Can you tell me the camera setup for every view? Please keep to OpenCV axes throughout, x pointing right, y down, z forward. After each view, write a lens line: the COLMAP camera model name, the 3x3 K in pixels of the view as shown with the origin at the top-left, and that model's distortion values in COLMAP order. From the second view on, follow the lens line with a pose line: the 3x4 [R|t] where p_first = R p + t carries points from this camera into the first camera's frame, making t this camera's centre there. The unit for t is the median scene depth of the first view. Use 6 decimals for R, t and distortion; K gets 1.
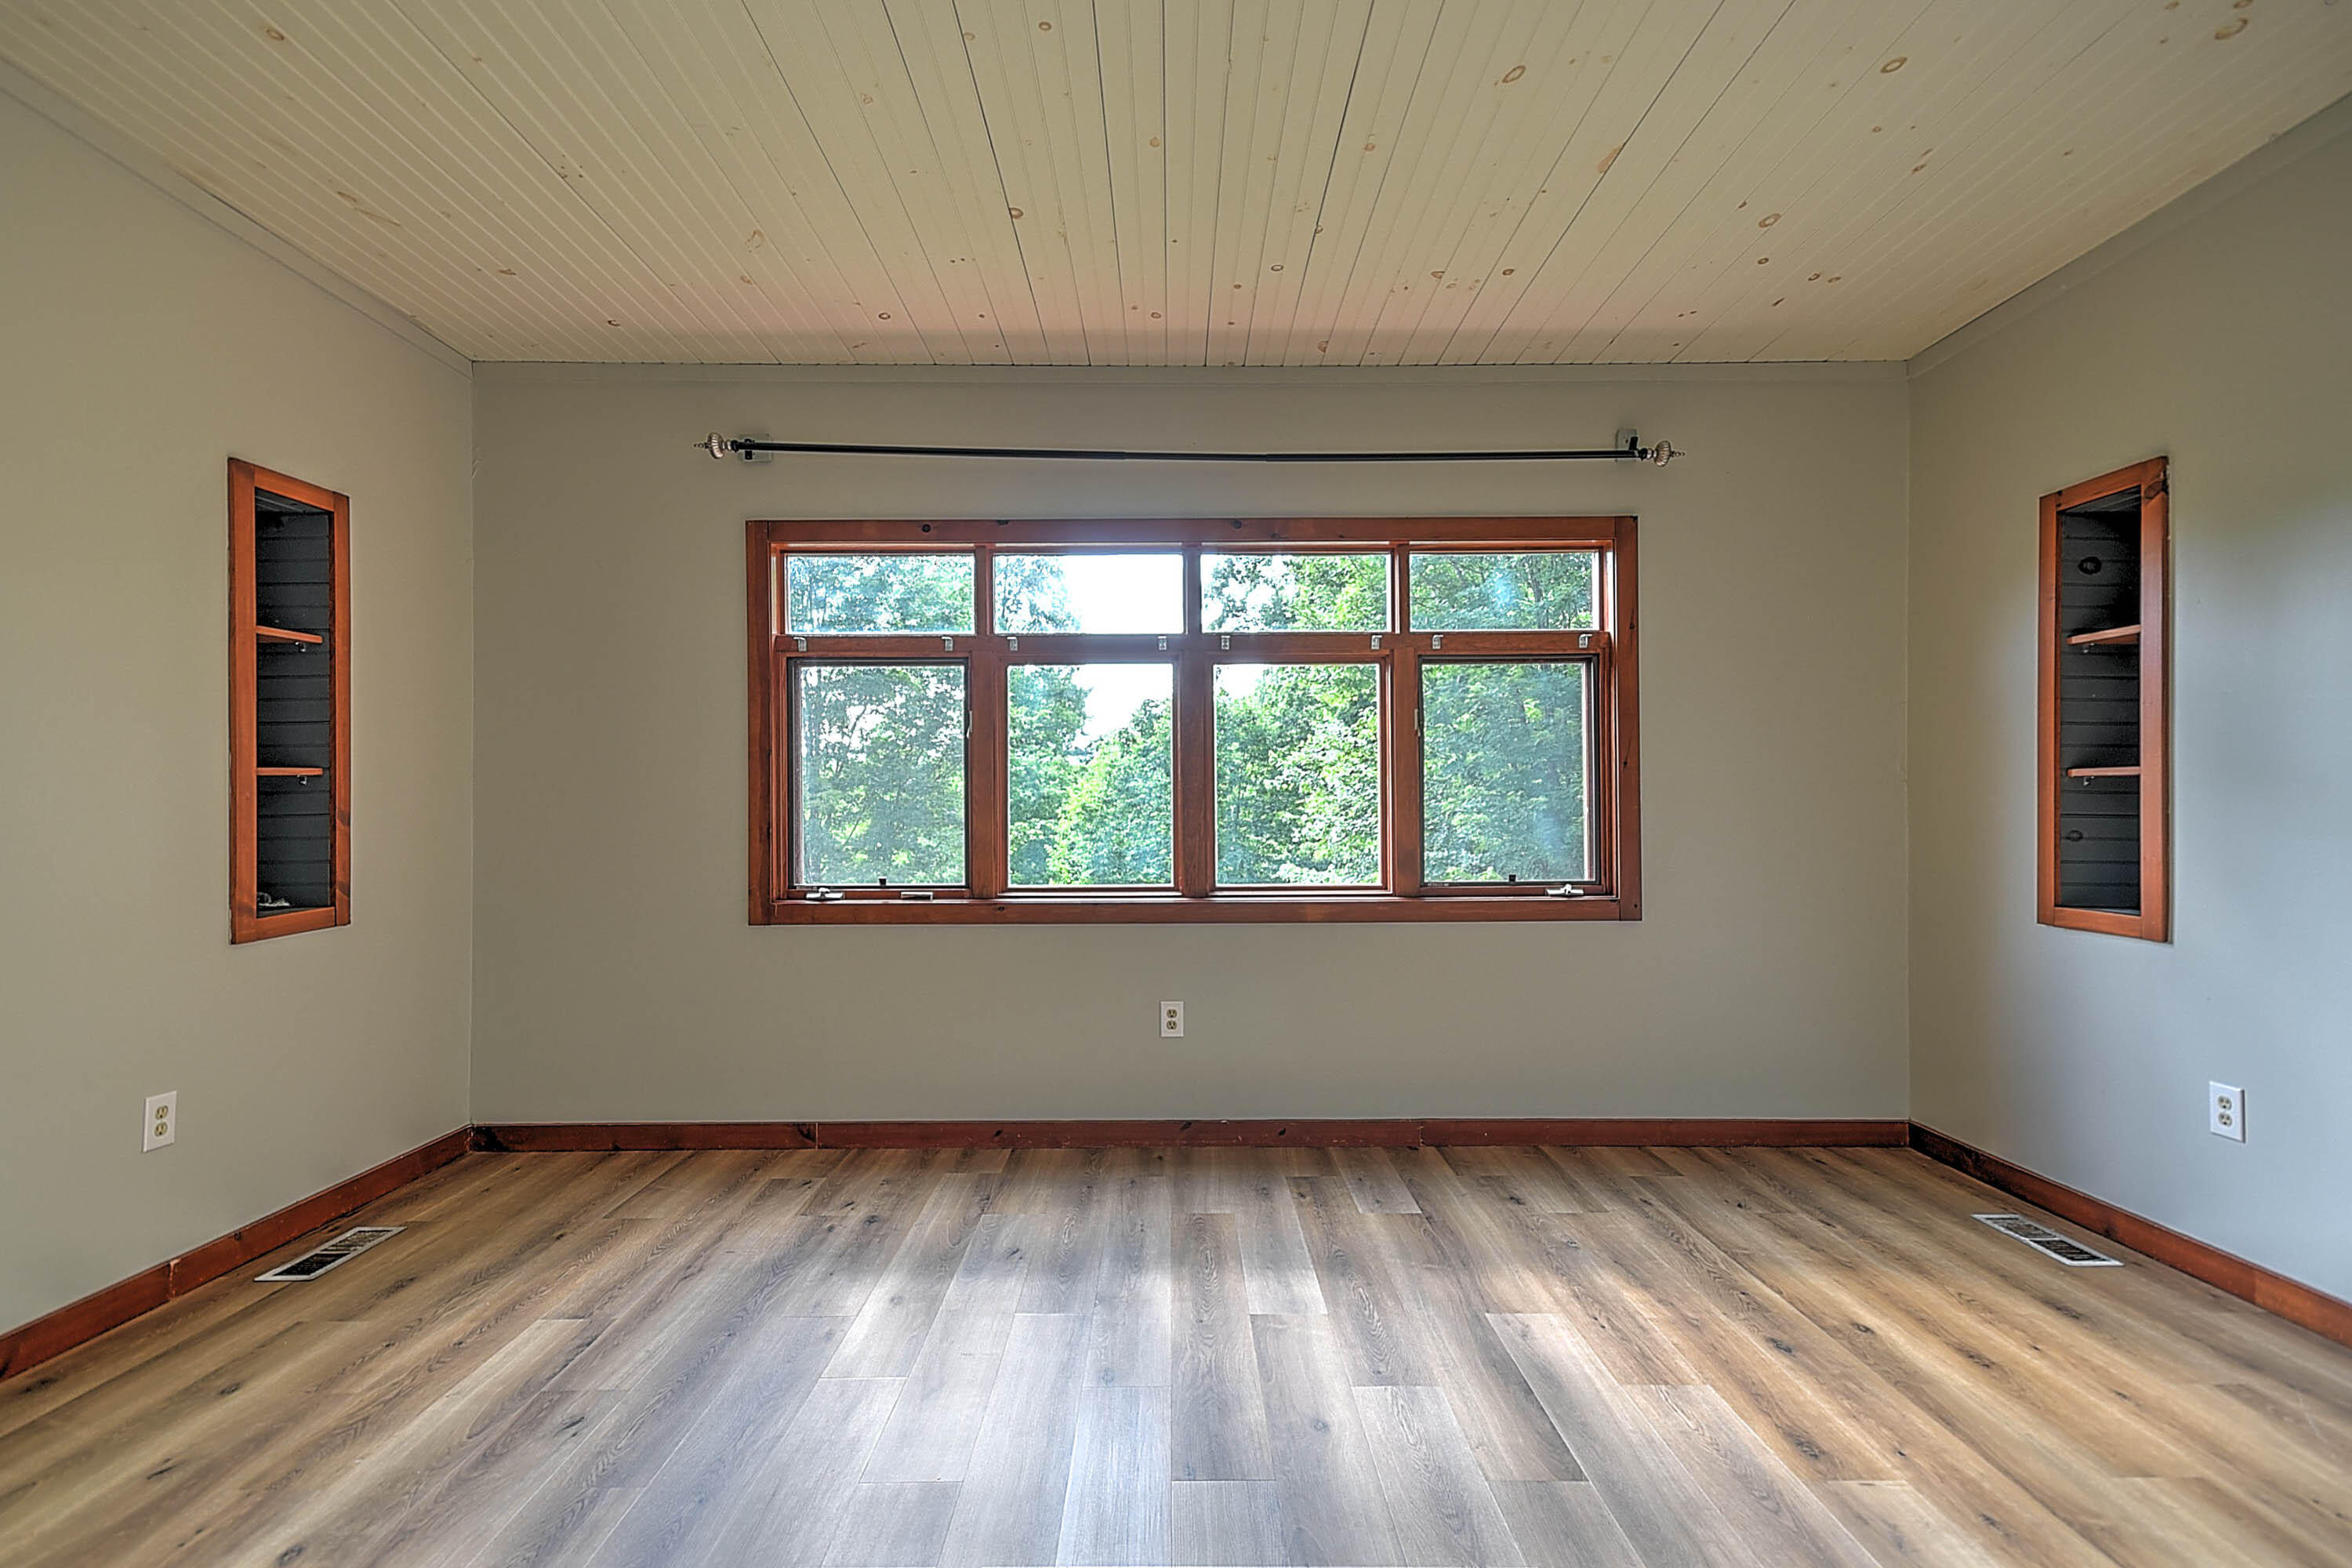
lens RADIAL K [[1084.2, 0, 1176.7], [0, 1084.2, 794.7], [0, 0, 1]] dist [0.030764, -0.010477]
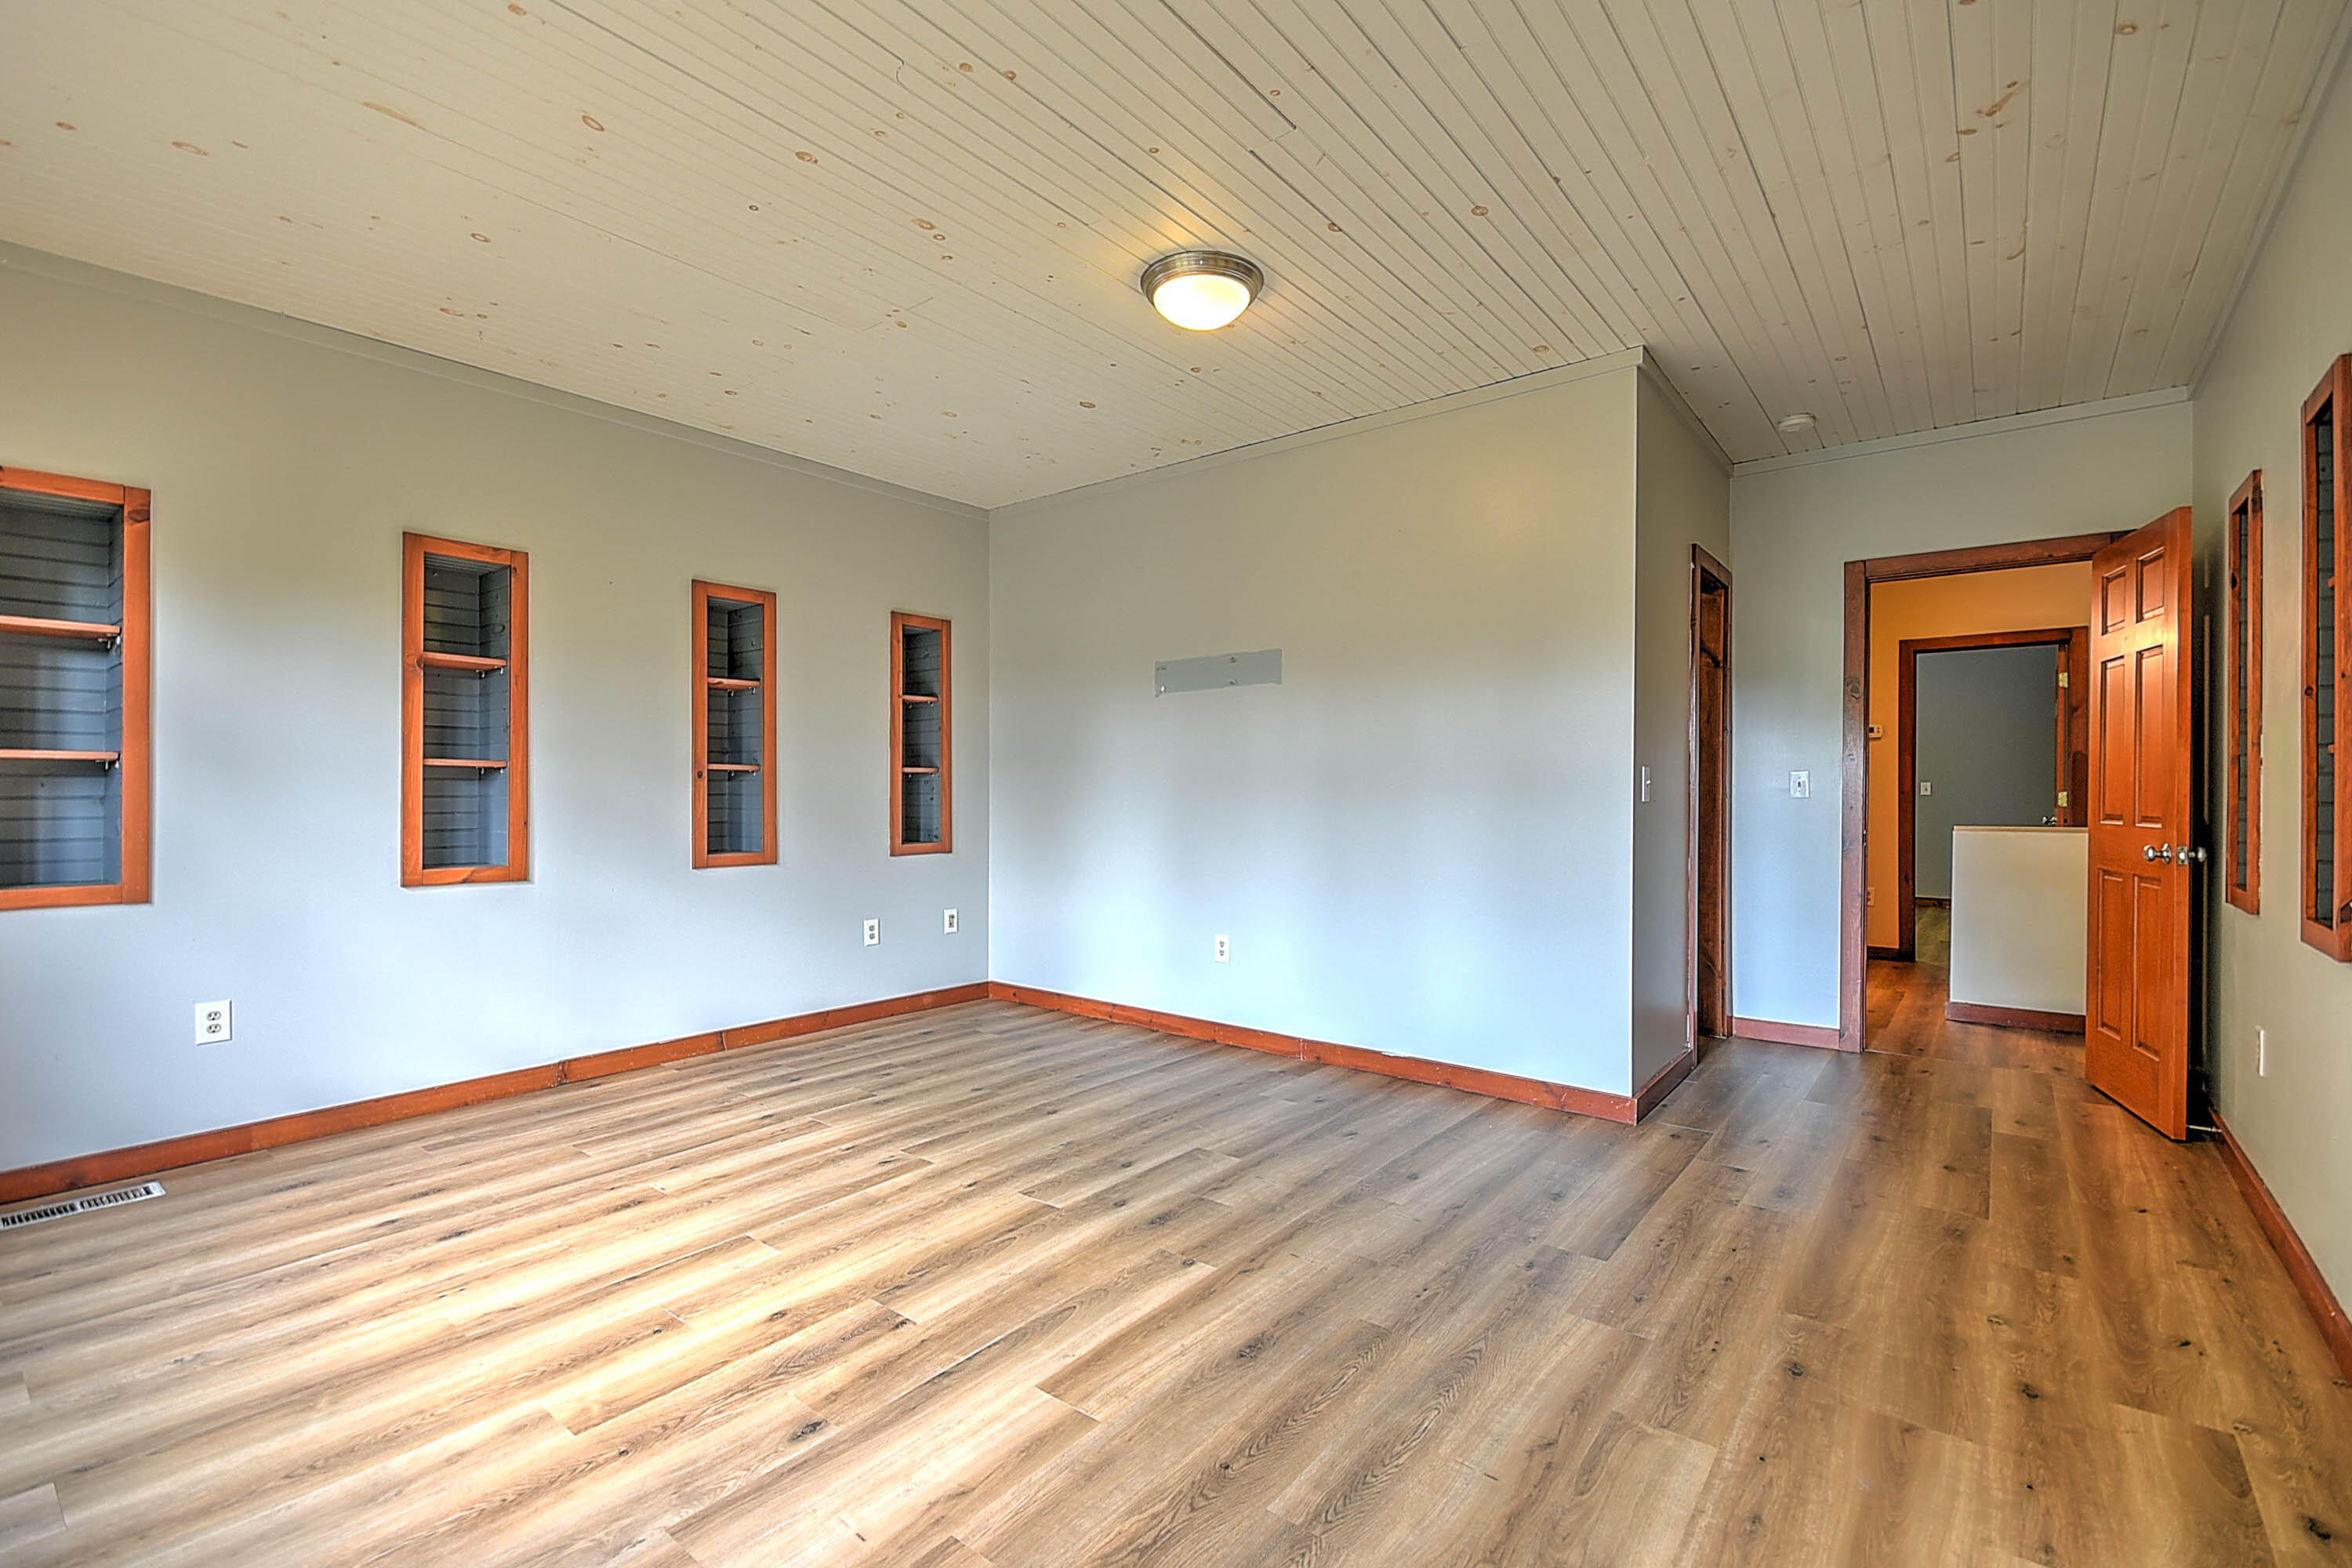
lens RADIAL K [[1026.1, 0, 1178.0], [0, 1026.1, 795.6], [0, 0, 1]] dist [0.008631, -0.001028]
pose [[-0.778219, -0.005155, 0.627971, -0.577437], [-0.006030, 0.999982, 0.000737, 0.010690], [-0.627964, -0.003213, -0.778236, 1.030836]]
